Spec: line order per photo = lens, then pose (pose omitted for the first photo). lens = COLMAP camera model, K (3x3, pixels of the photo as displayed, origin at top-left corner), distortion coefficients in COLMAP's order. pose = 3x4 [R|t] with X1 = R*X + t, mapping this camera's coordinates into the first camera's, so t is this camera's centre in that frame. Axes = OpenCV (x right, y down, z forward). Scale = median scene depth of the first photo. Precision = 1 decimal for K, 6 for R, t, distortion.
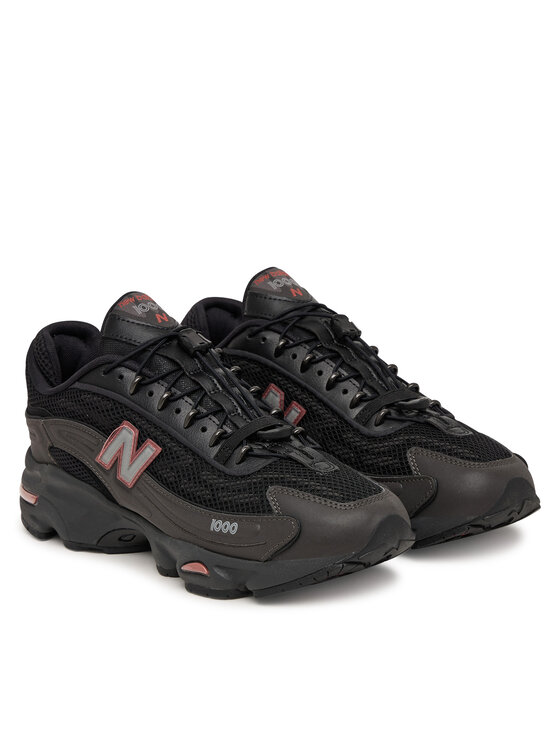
lens RADIAL K [[2170.6, 0, 280.0], [0, 2170.6, 373.0], [0, 0, 1]] dist [0.005410, -0.040294]
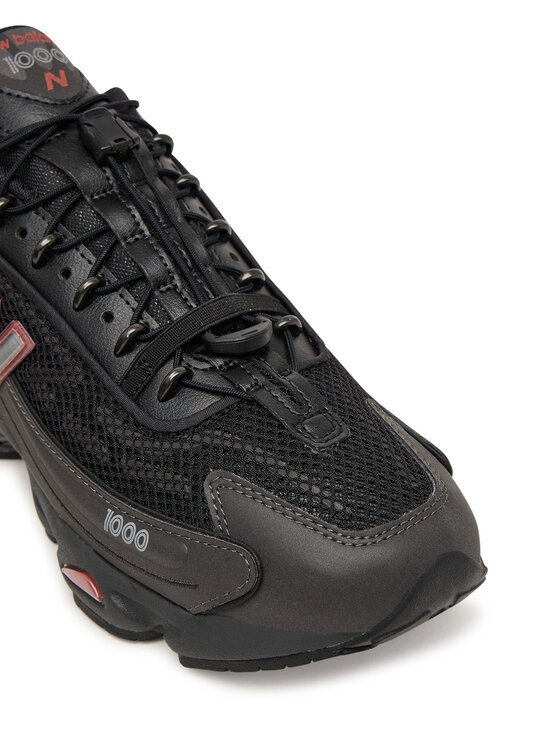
lens RADIAL K [[1457.8, 0, 280.0], [0, 1457.8, 373.0], [0, 0, 1]] dist [-0.009381, -0.285312]
pose [[0.996509, 0.050159, -0.066738, 0.032199], [-0.027274, 0.951125, 0.307599, -0.073399], [0.078905, -0.304705, 0.949173, 0.661406]]
